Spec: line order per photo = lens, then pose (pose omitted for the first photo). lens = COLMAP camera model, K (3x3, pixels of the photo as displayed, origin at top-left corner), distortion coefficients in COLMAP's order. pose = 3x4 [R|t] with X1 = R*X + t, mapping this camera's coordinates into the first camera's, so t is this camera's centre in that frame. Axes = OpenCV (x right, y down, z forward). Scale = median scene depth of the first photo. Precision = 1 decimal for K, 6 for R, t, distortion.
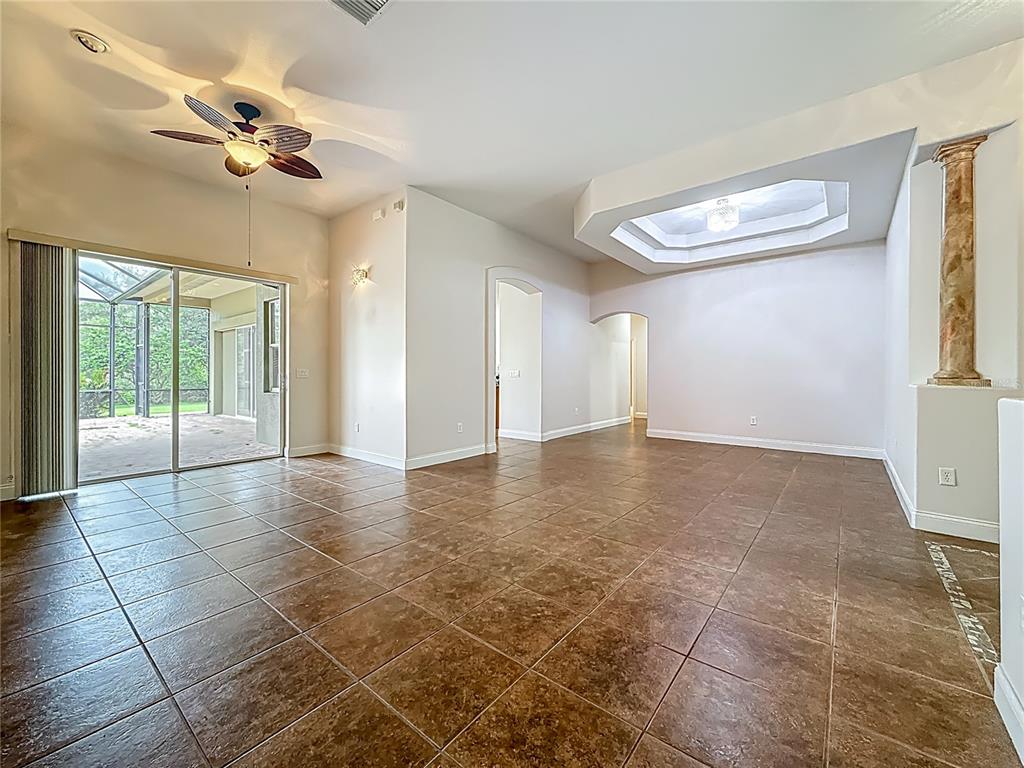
lens RADIAL K [[418.8, 0, 512.2], [0, 418.8, 380.3], [0, 0, 1]] dist [-0.000241, 0.000079]
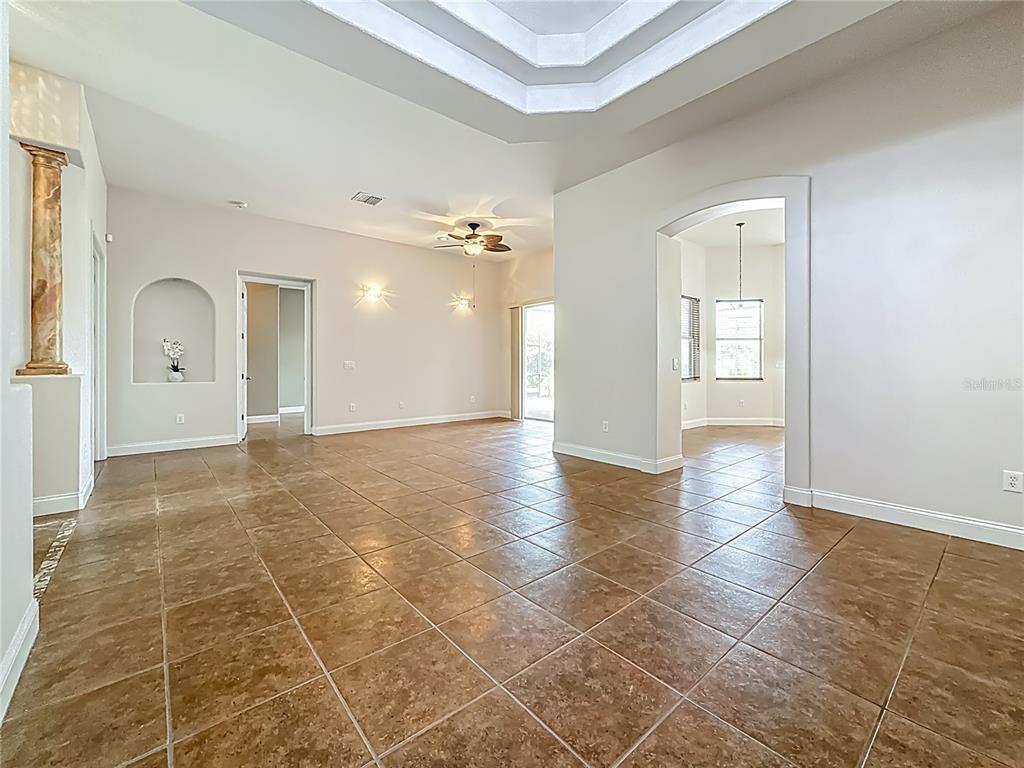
lens RADIAL K [[423.1, 0, 513.9], [0, 423.1, 374.7], [0, 0, 1]] dist [-0.000365, -0.000382]
pose [[-0.182605, 0.020320, -0.982976, 1.436726], [-0.012061, 0.999665, 0.022905, -0.025546], [0.983112, 0.016038, -0.182299, 1.795033]]
